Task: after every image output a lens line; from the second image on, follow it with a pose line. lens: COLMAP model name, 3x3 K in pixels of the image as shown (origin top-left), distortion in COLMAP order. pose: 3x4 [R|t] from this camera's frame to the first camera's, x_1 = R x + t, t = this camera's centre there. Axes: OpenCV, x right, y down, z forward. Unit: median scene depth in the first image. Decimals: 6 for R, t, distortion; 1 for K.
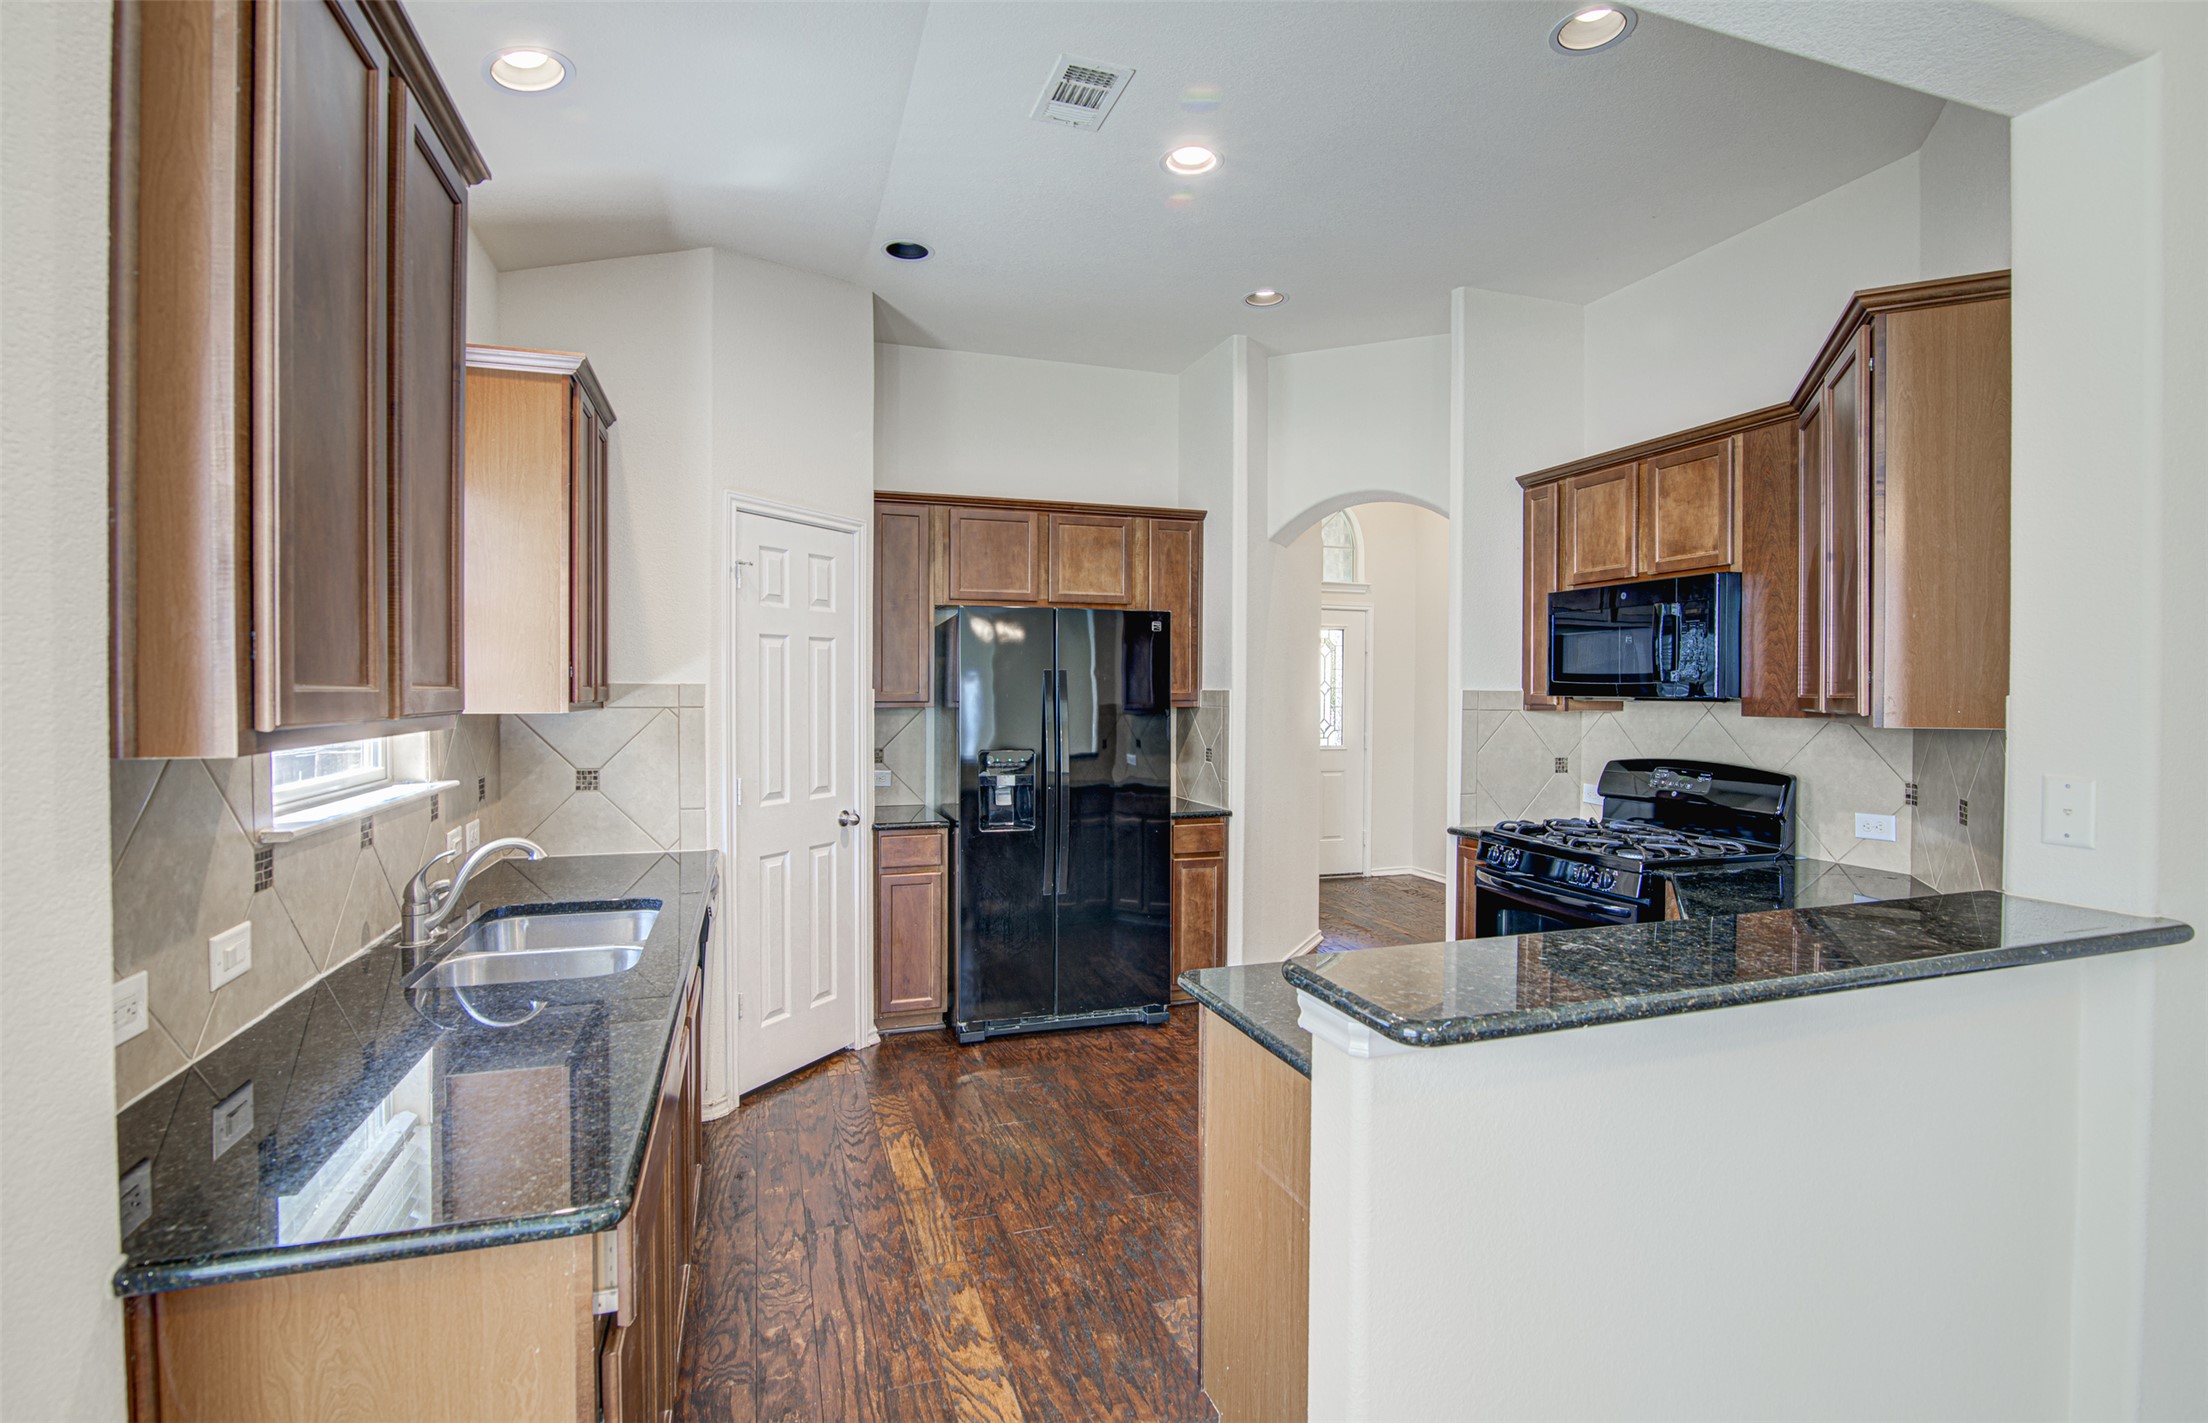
lens RADIAL K [[1039.2, 0, 1101.2], [0, 1039.2, 696.4], [0, 0, 1]] dist [0.028045, -0.000067]
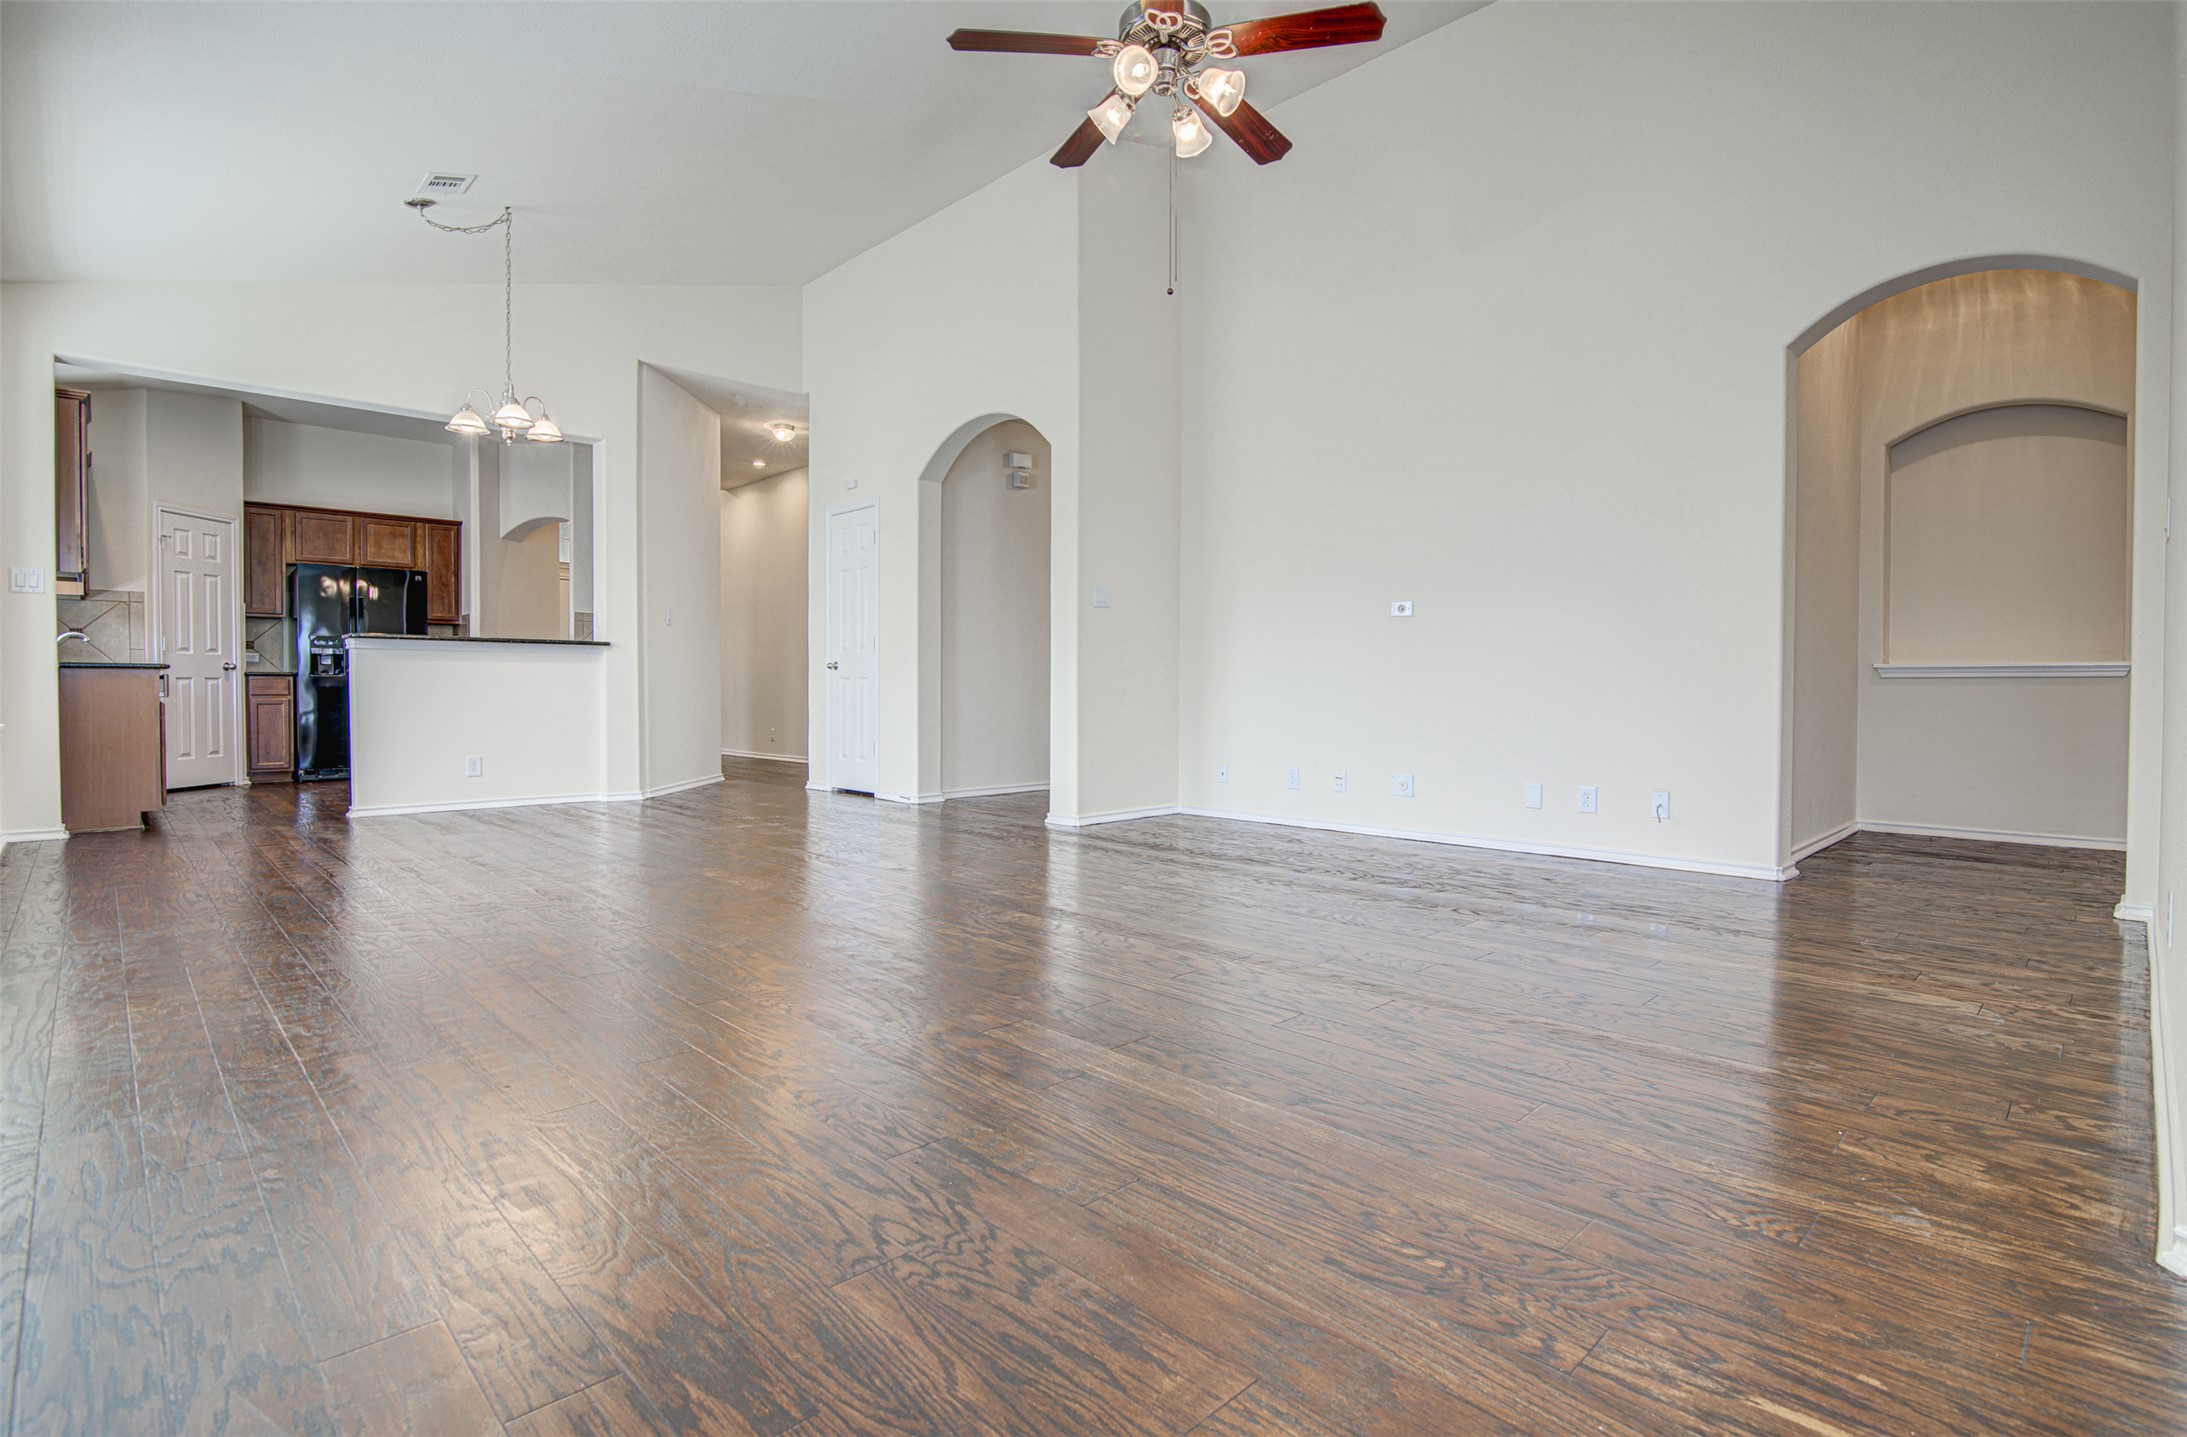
lens RADIAL K [[1045.0, 0, 1097.0], [0, 1045.0, 704.0], [0, 0, 1]] dist [-0.000615, 0.000026]
pose [[0.896884, -0.008471, 0.442185, 0.322549], [0.003576, 0.999923, 0.011902, 0.151850], [-0.442252, -0.009093, 0.896845, -1.359456]]
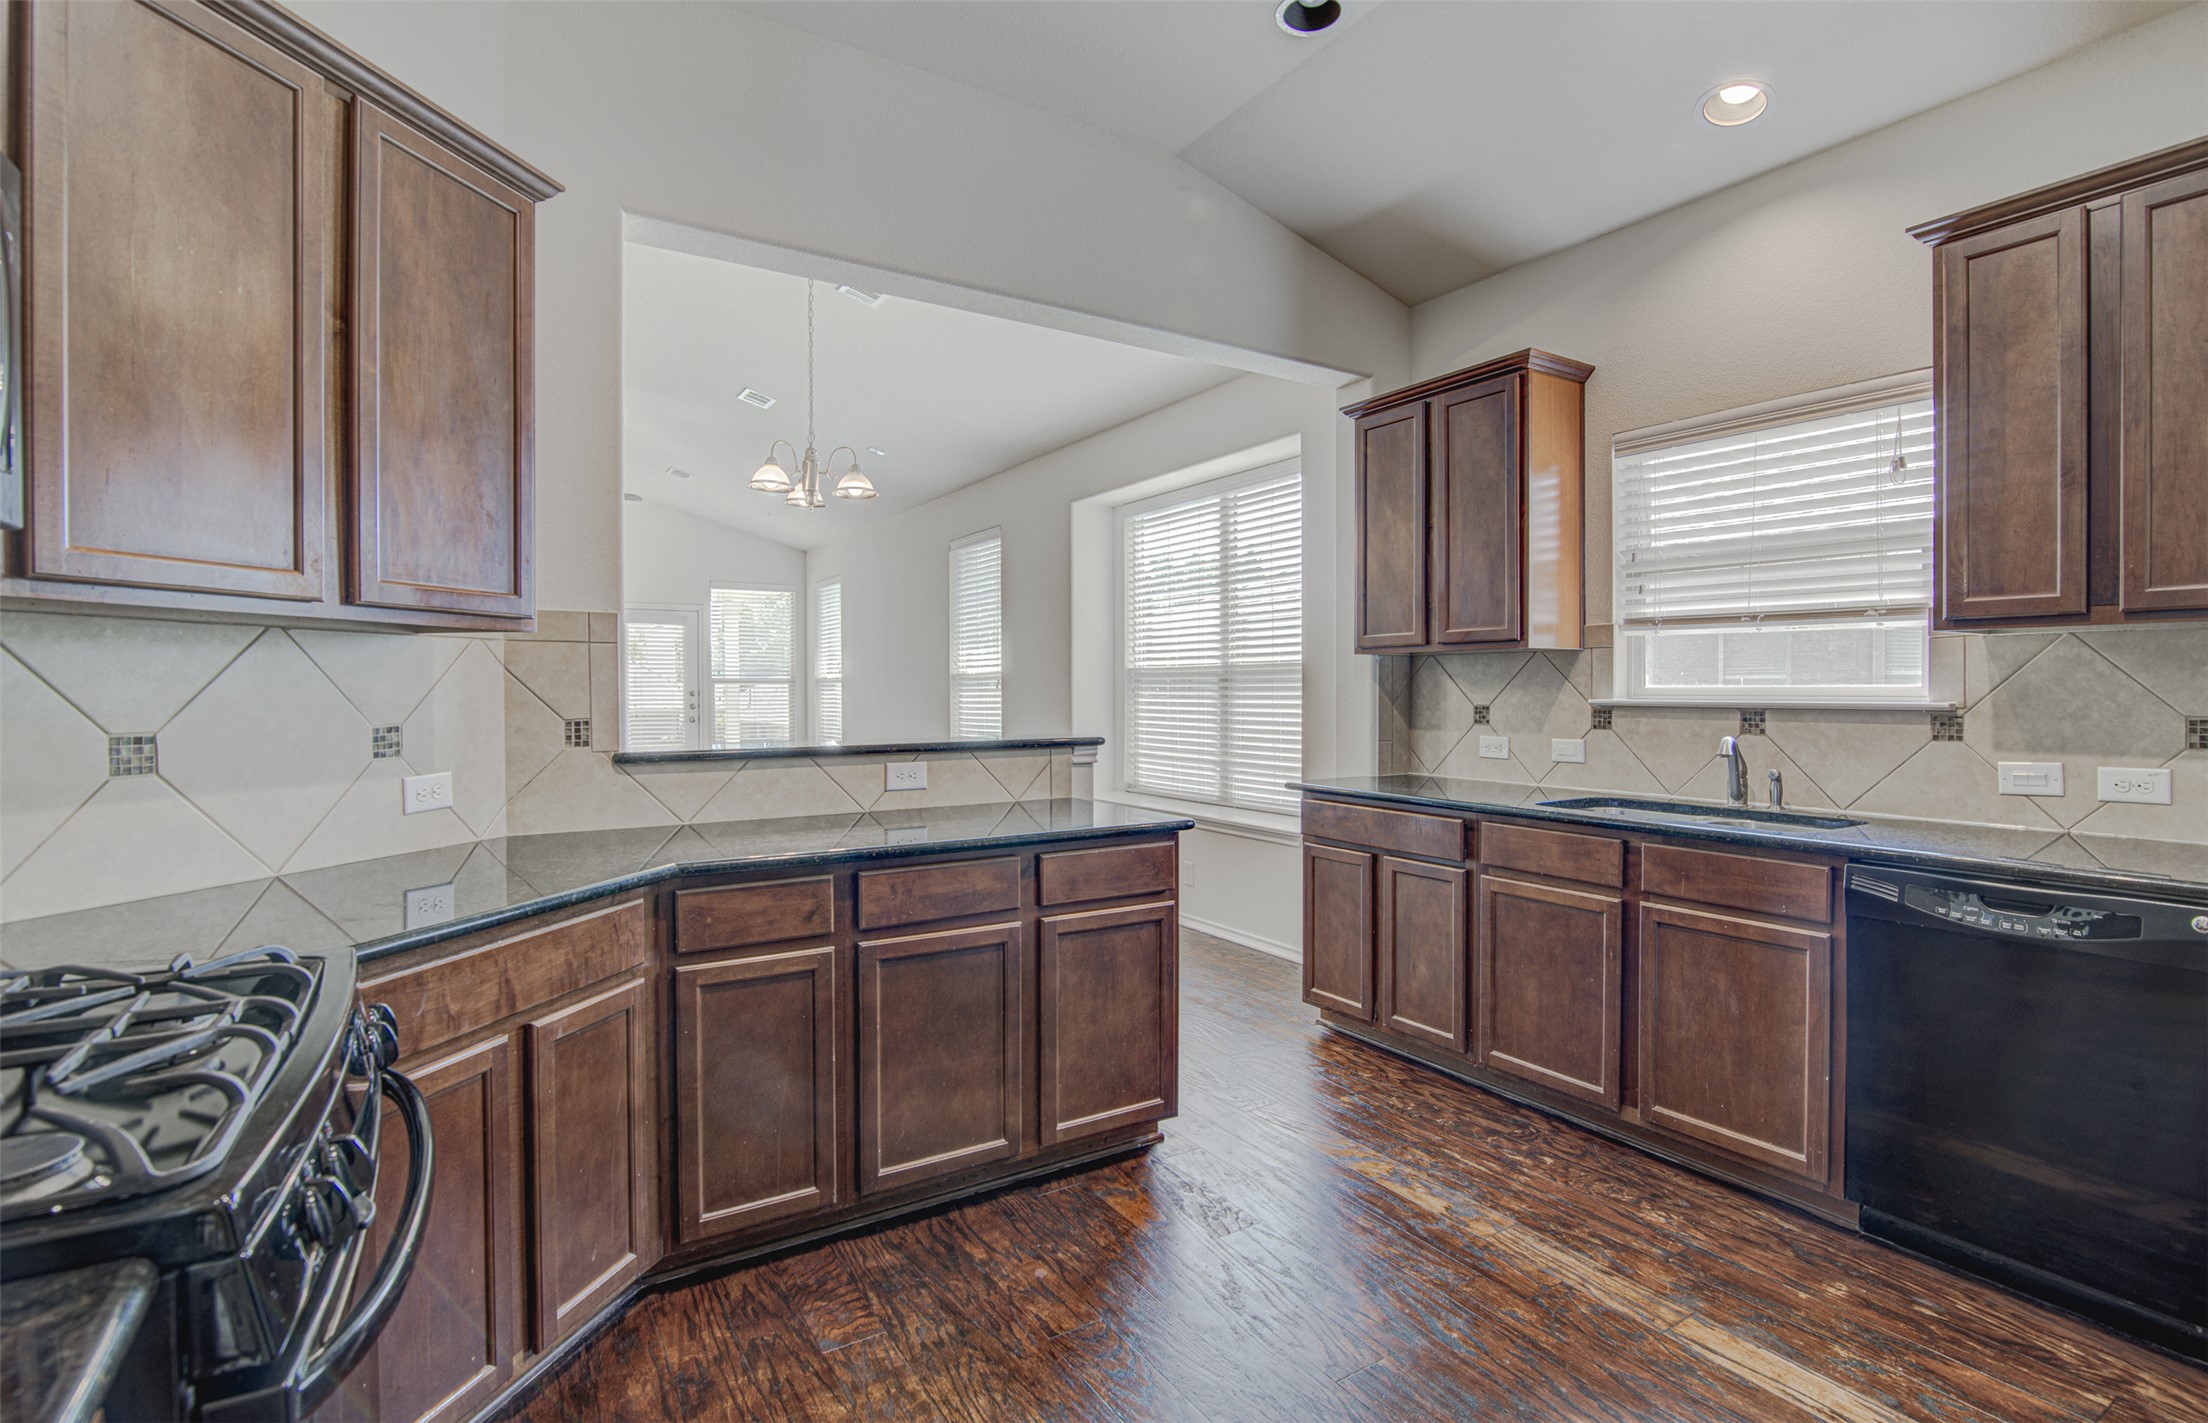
lens RADIAL K [[1039.2, 0, 1101.2], [0, 1039.2, 696.4], [0, 0, 1]] dist [0.028045, -0.000067]
pose [[-0.970624, 0.000268, -0.240602, 0.229456], [-0.002890, 0.999914, 0.012772, 0.036573], [0.240585, 0.013092, -0.970540, 1.017422]]
